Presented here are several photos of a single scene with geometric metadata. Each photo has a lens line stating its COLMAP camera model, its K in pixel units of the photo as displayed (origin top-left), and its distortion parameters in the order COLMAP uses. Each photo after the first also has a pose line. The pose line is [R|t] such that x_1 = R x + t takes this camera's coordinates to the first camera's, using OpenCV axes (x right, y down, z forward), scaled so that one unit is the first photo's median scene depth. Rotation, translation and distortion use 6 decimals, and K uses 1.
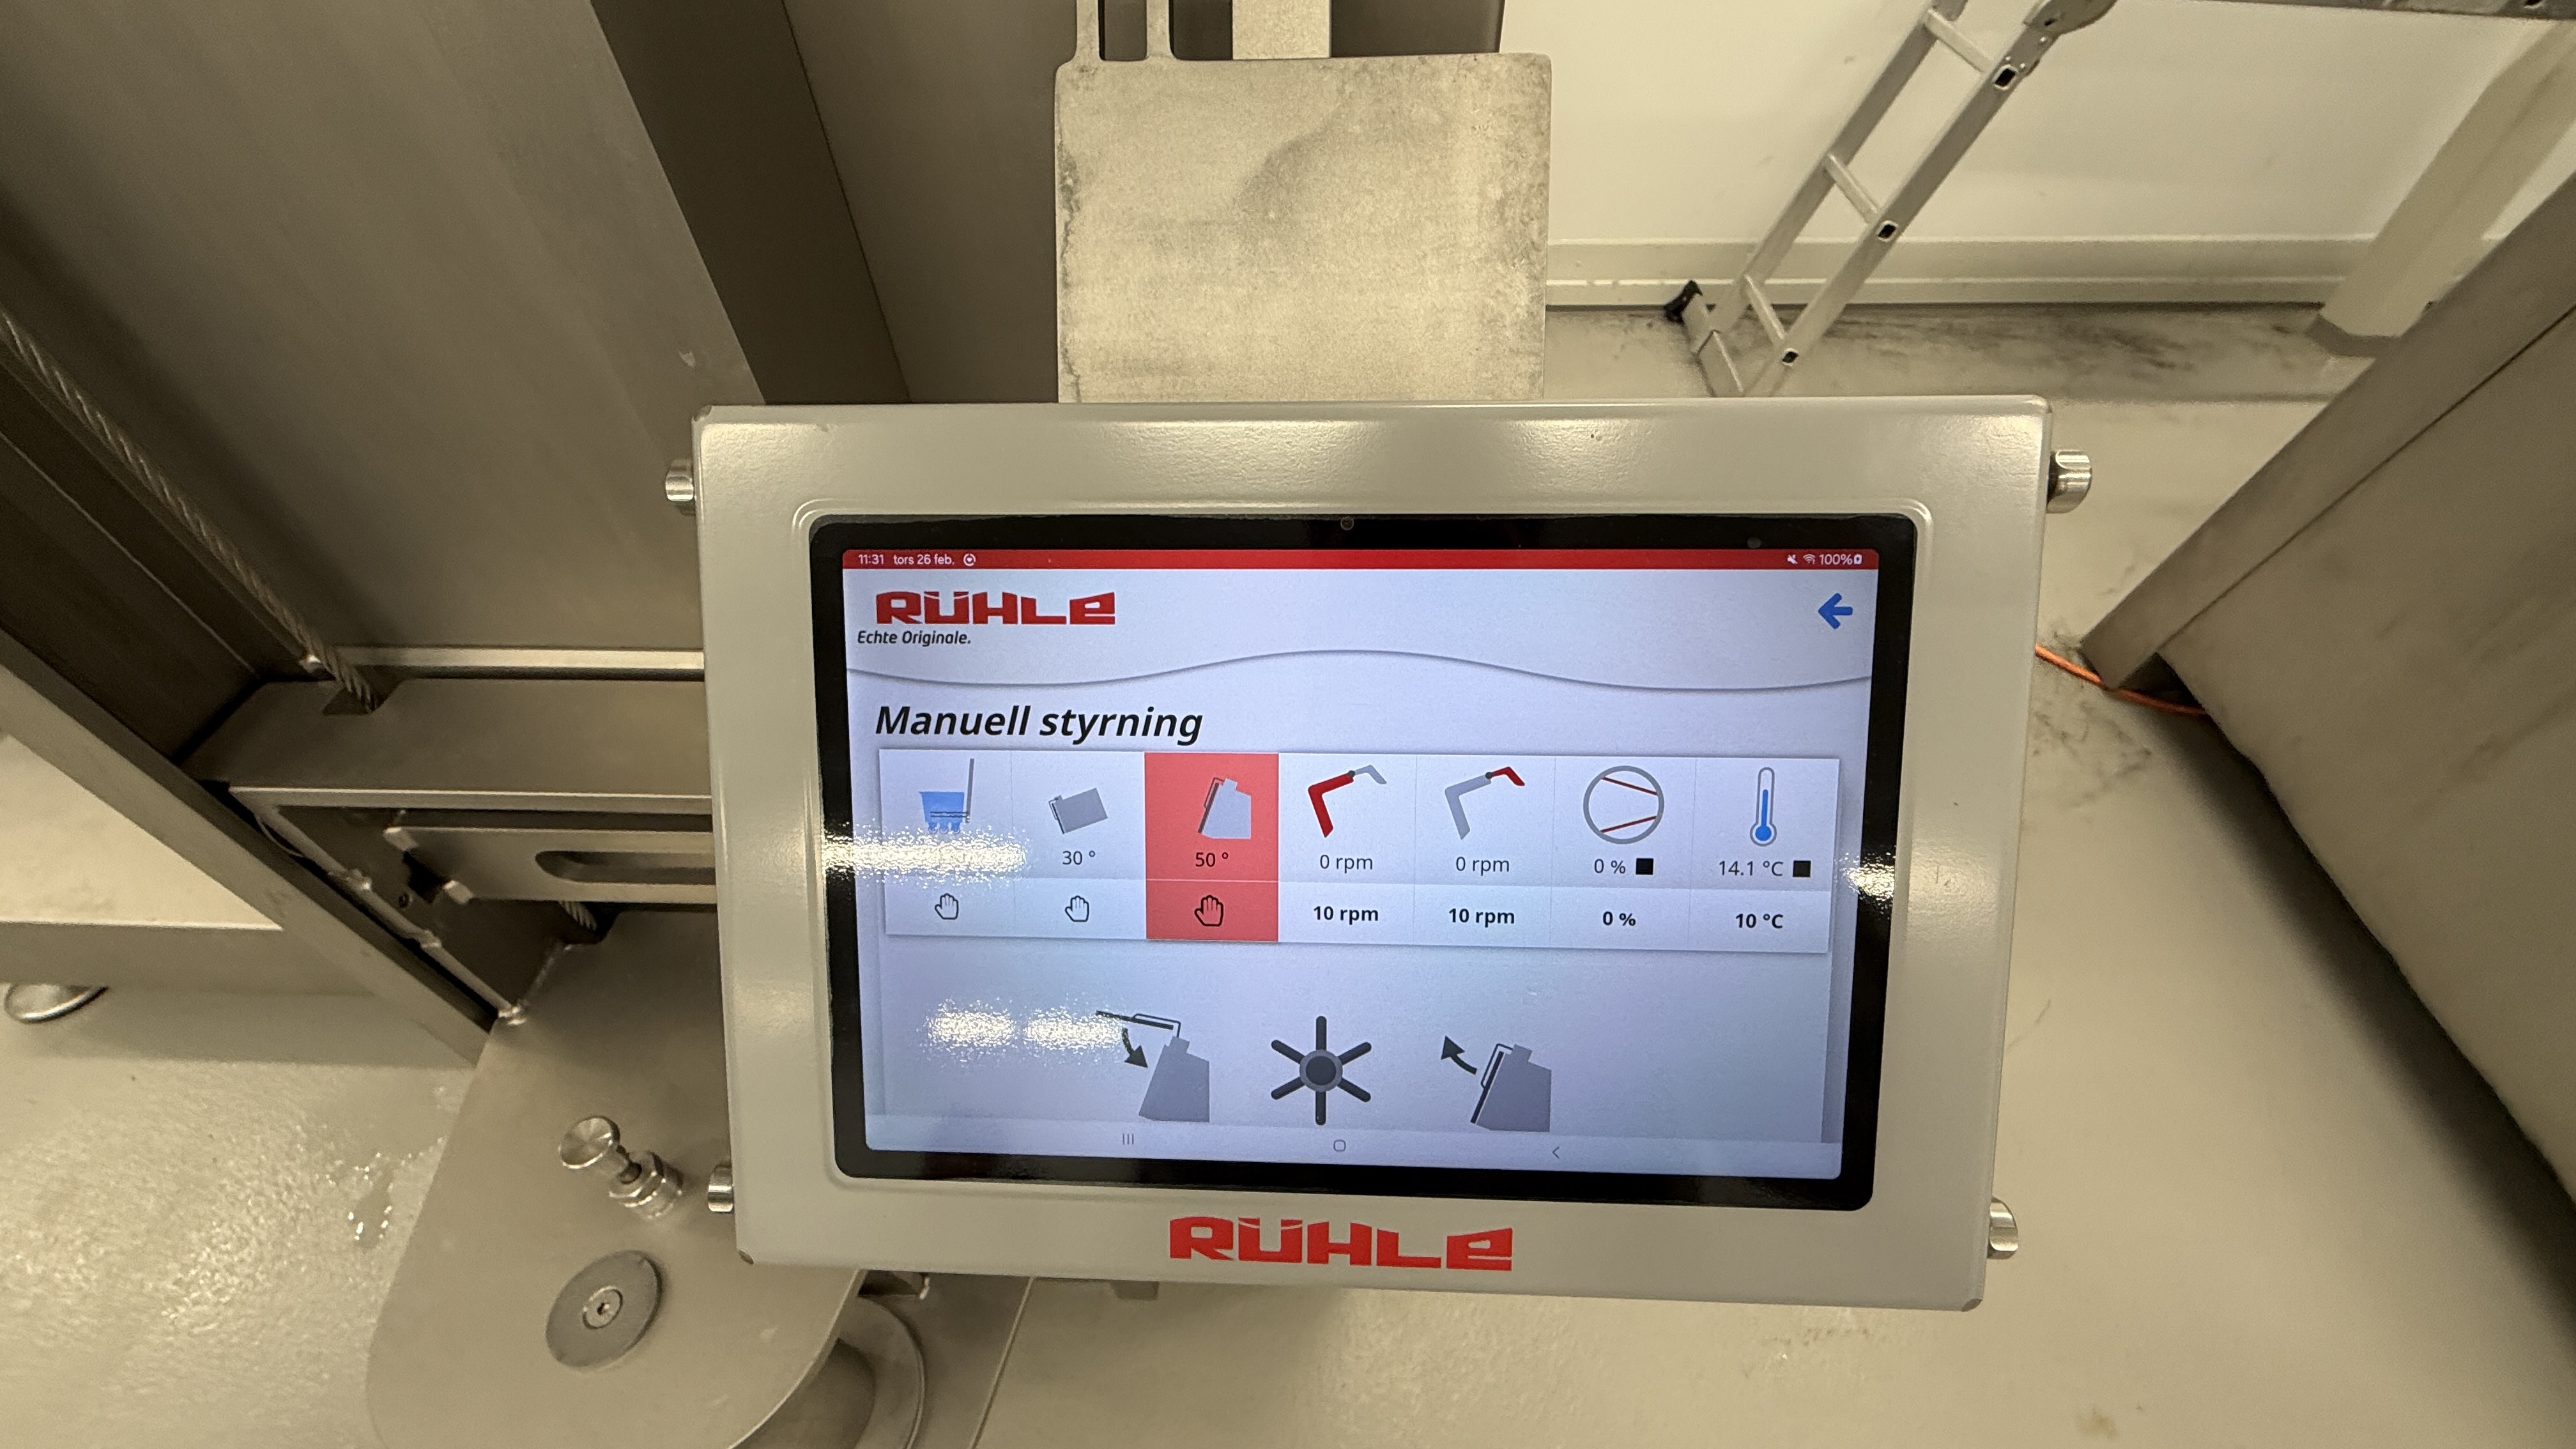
lens RADIAL K [[1024.4, 0, 1283.4], [0, 1024.4, 722.6], [0, 0, 1]] dist [0.000283, -0.000074]
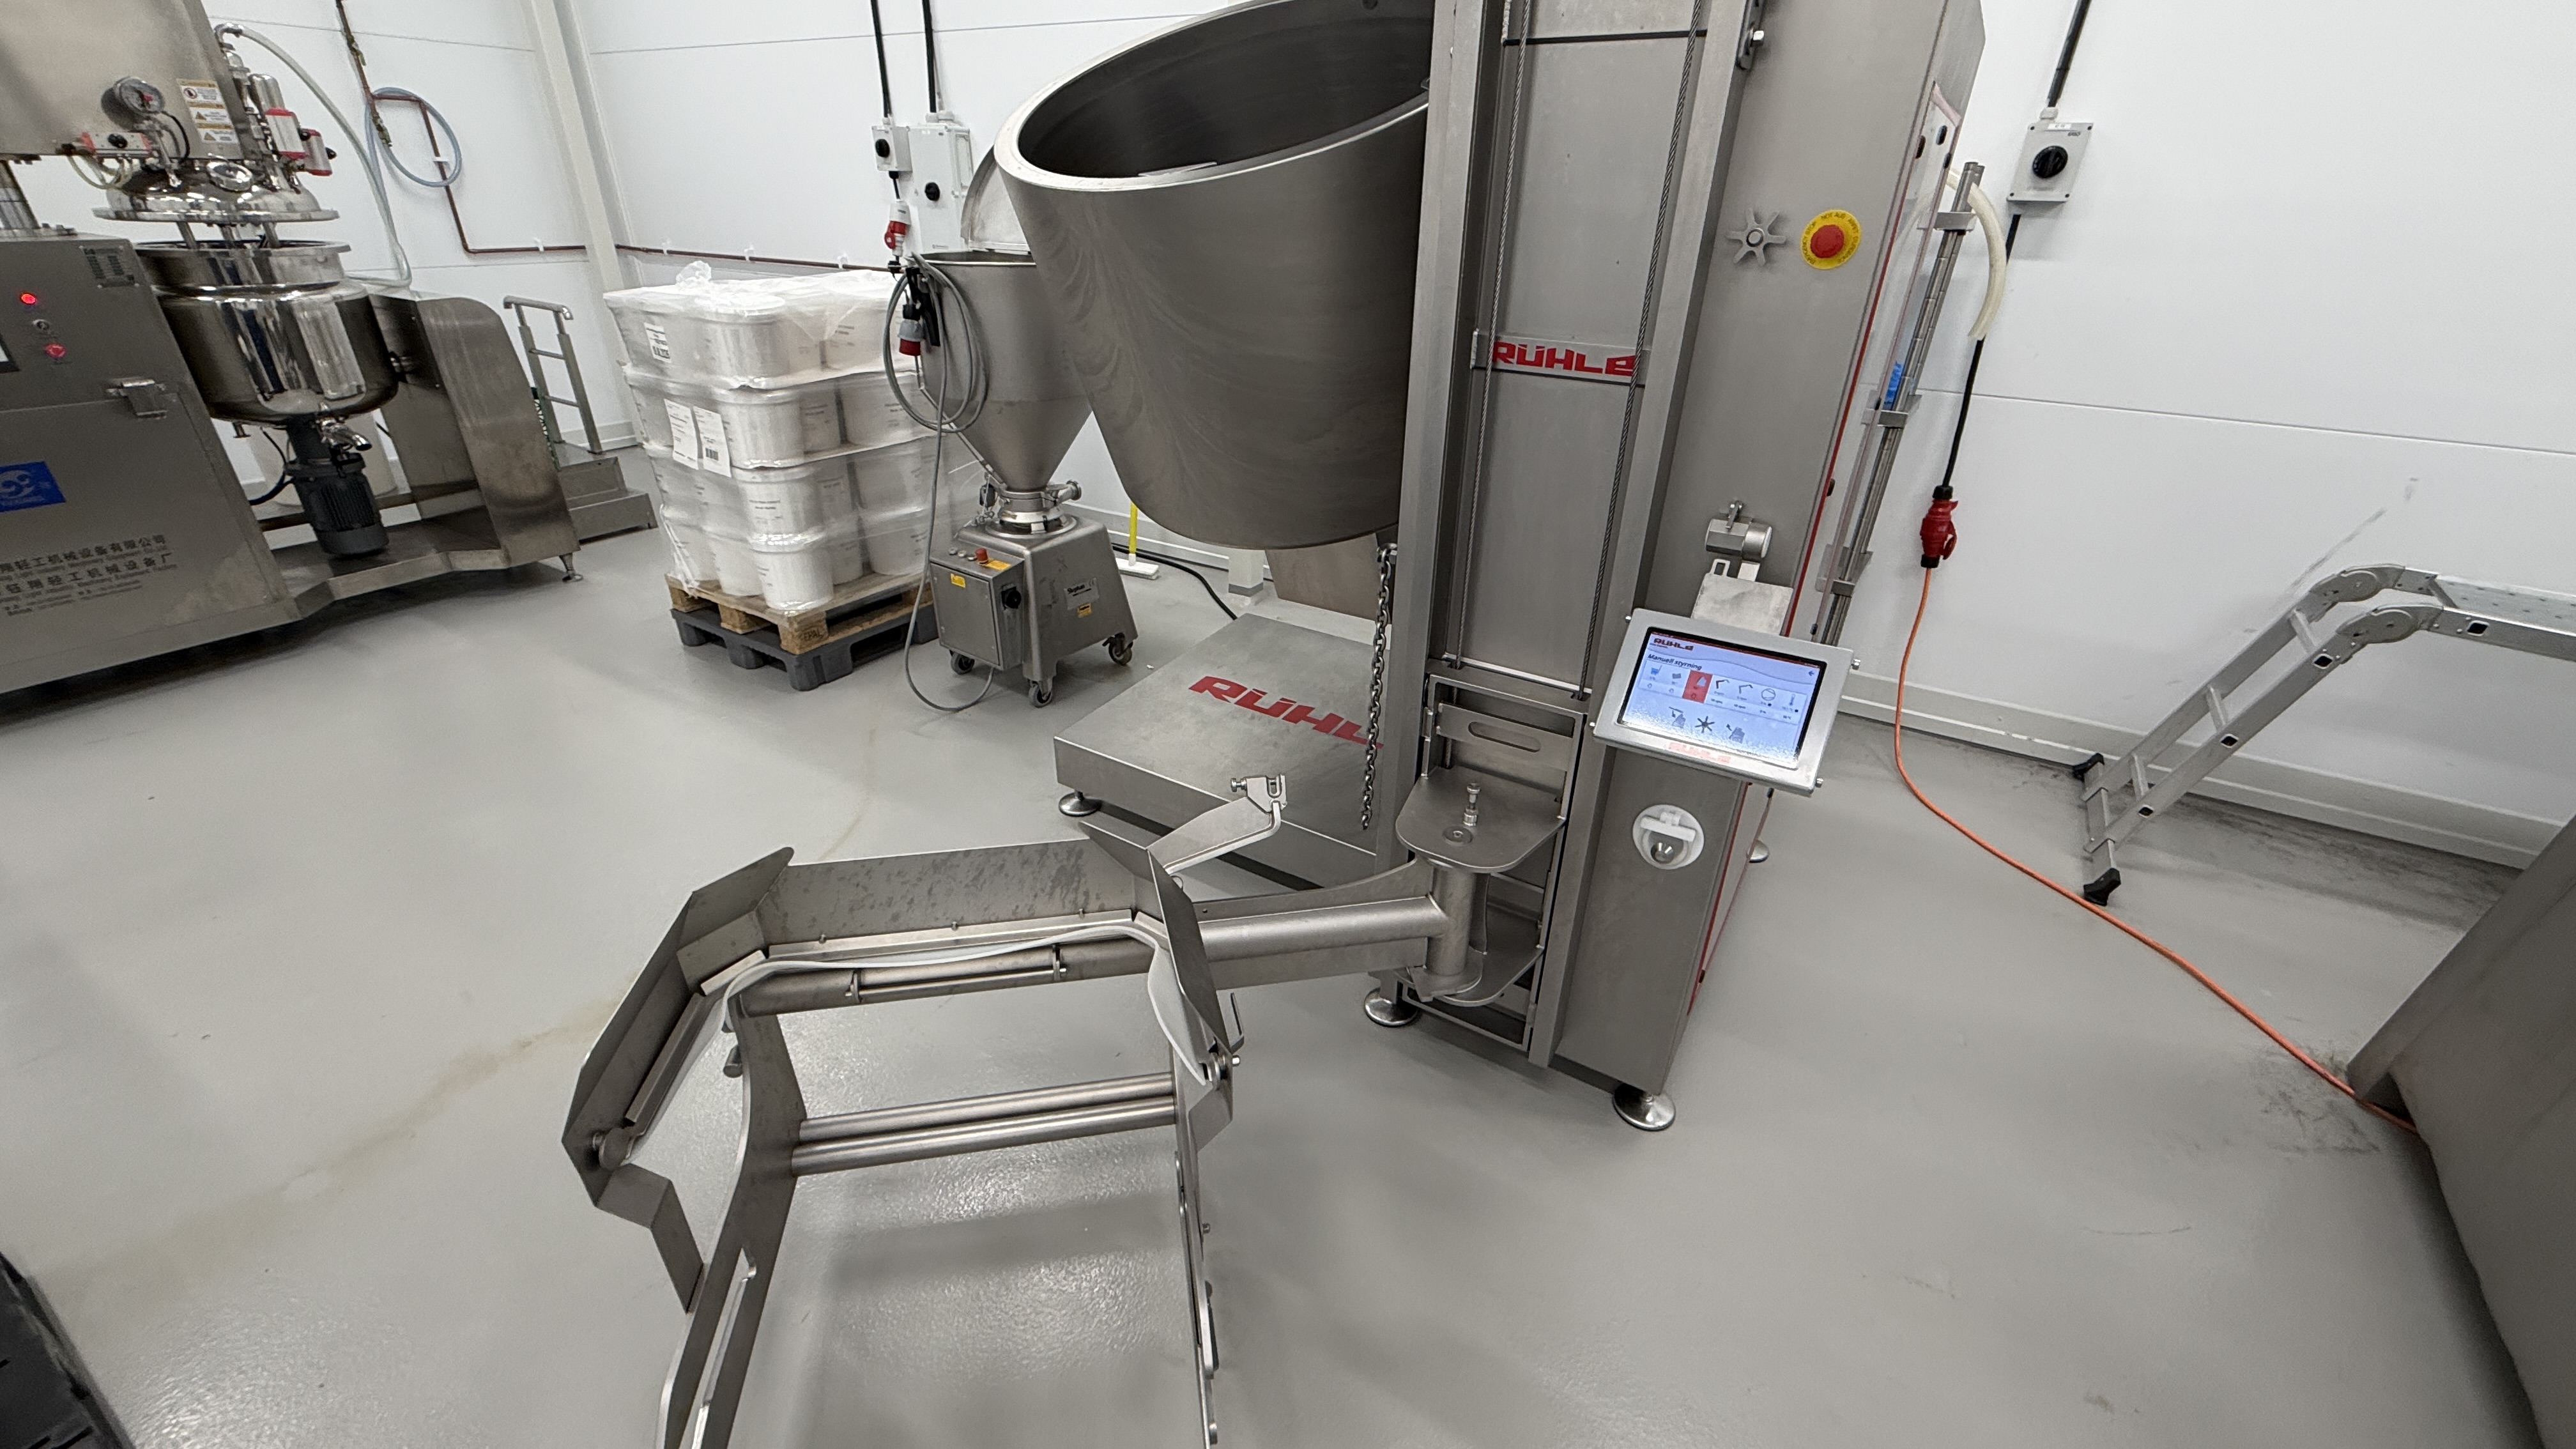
lens RADIAL K [[1024.4, 0, 1283.4], [0, 1024.4, 722.6], [0, 0, 1]] dist [0.000283, -0.000074]
pose [[0.867276, 0.264109, -0.421993, 0.096624], [-0.390445, 0.886744, -0.247462, 0.632090], [0.308843, 0.379383, 0.872172, -1.139803]]
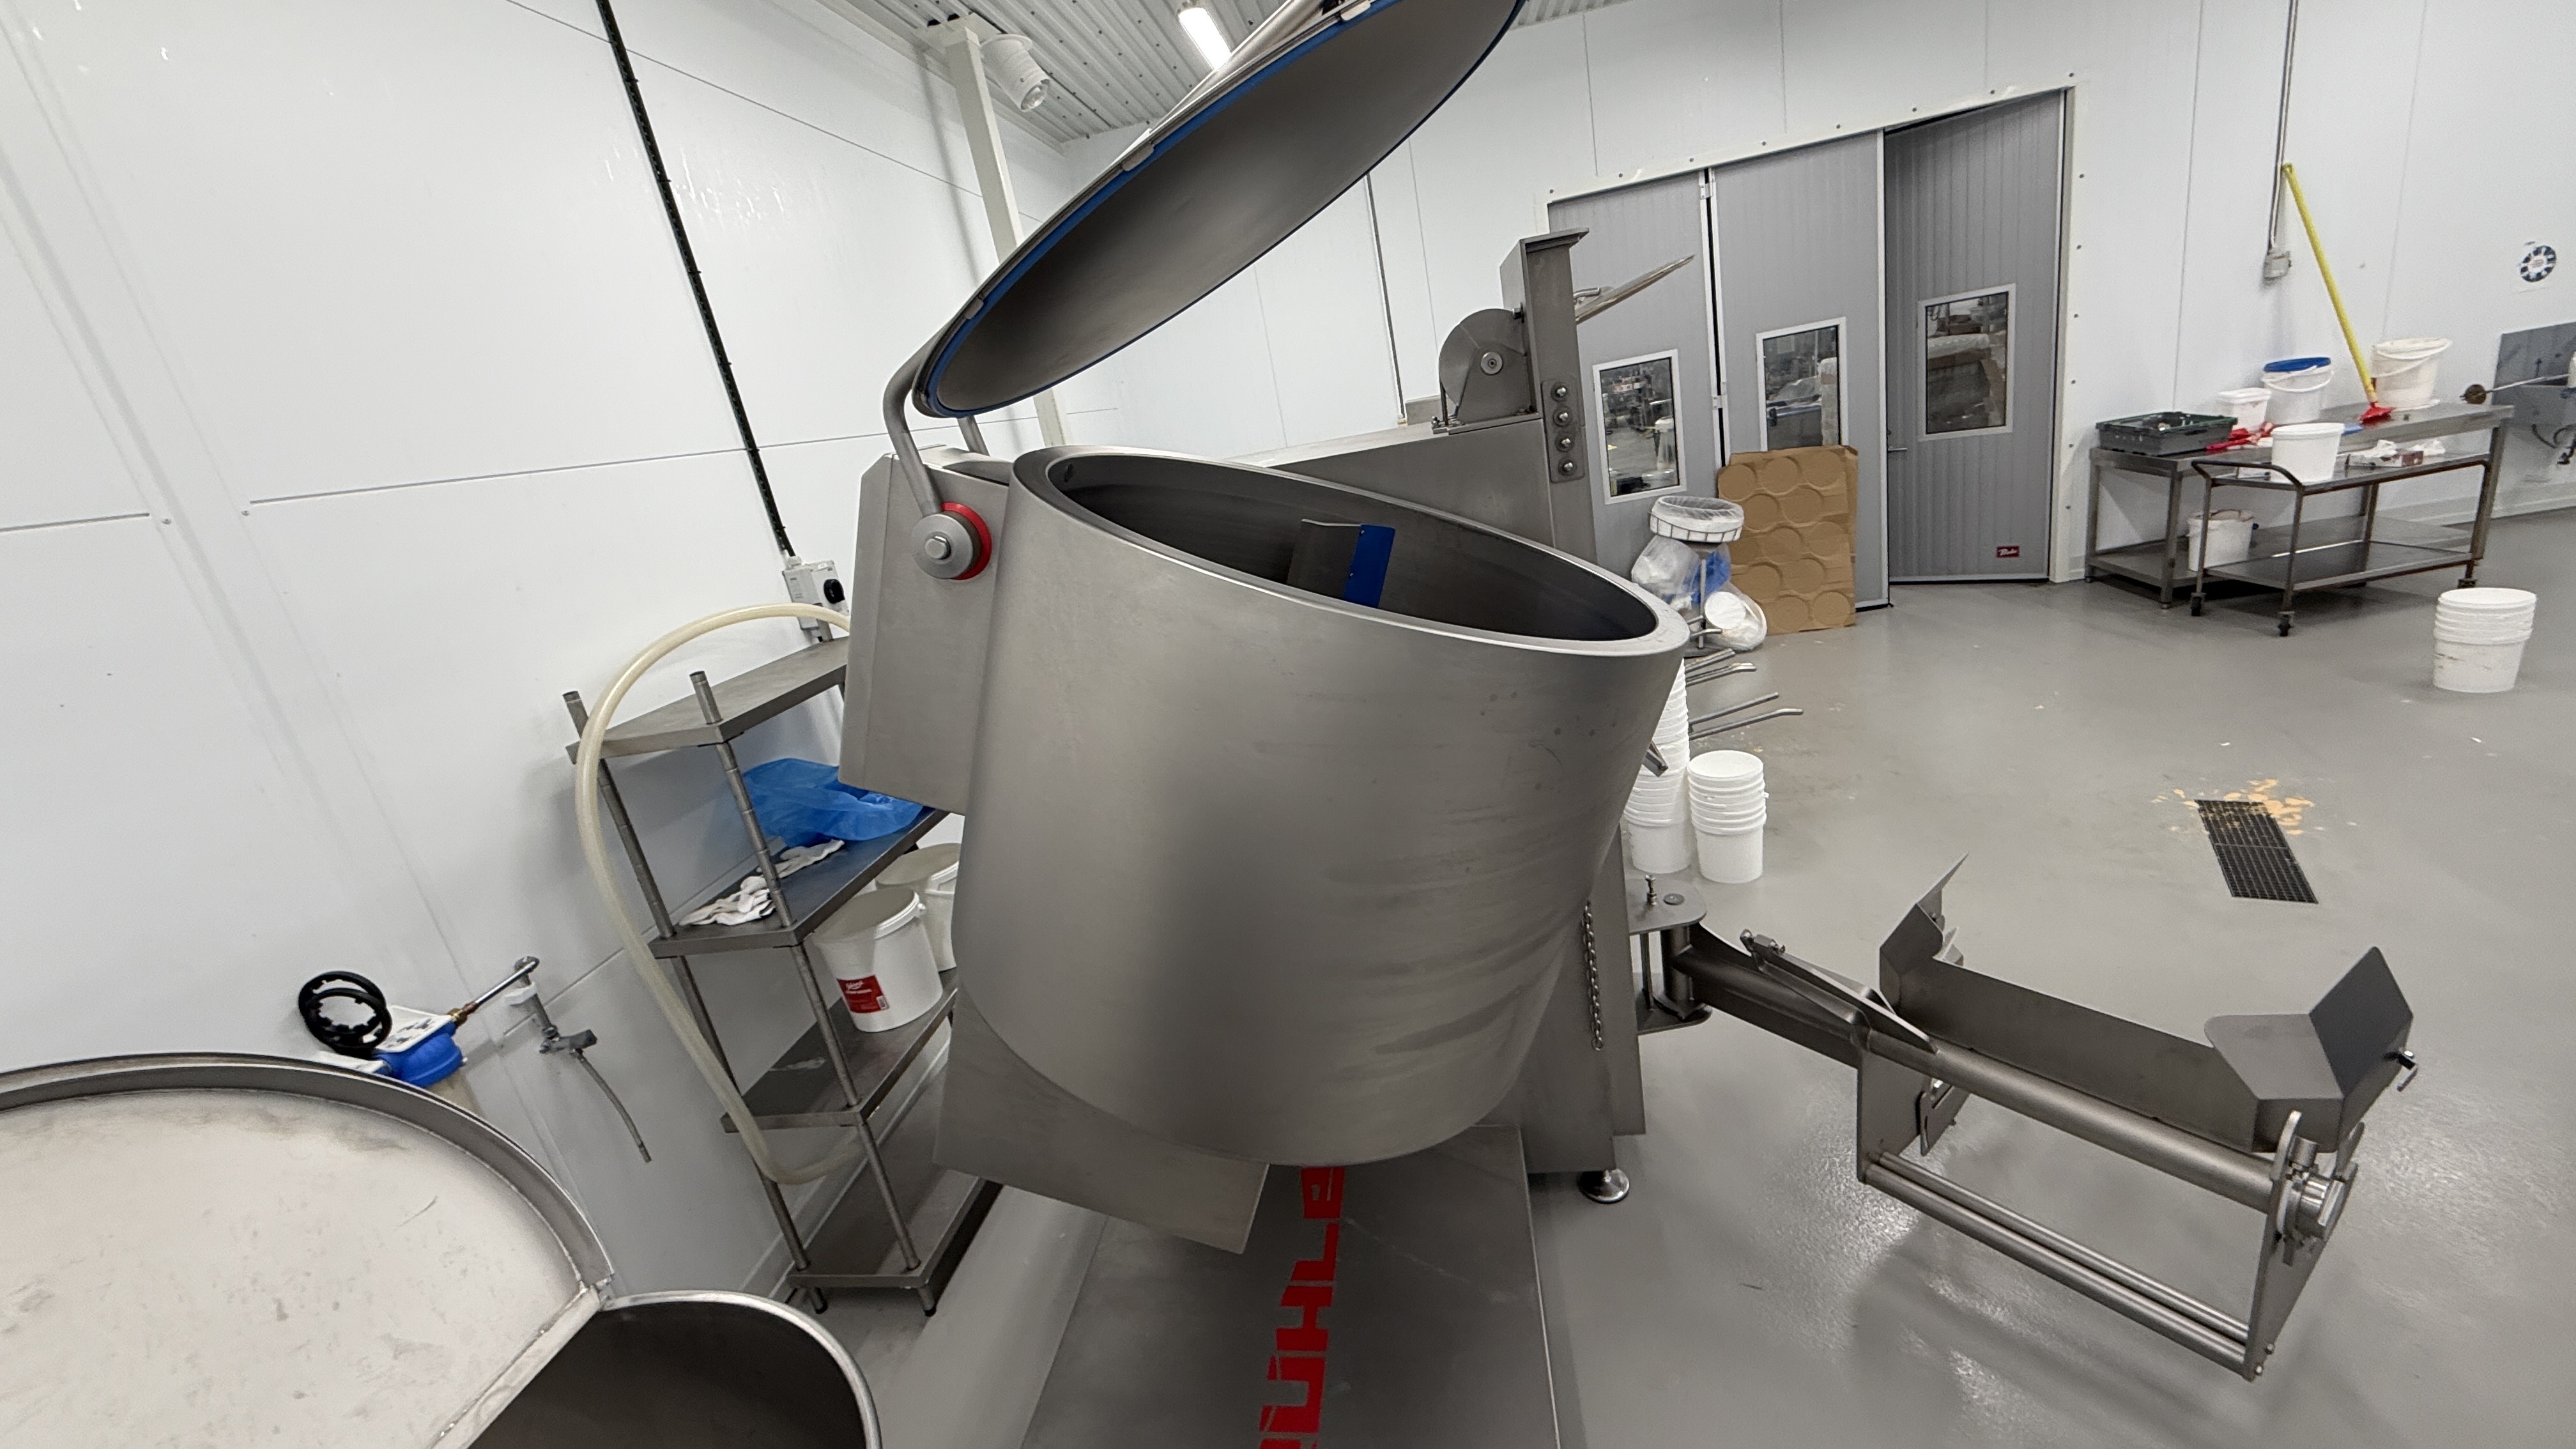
lens RADIAL K [[1024.3, 0, 1284.7], [0, 1024.3, 727.6], [0, 0, 1]] dist [-0.008089, 0.000054]
pose [[0.093817, -0.300310, 0.949217, -2.376762], [0.842710, 0.531631, 0.084905, -0.809920], [-0.530131, 0.791949, 0.302951, -0.212621]]
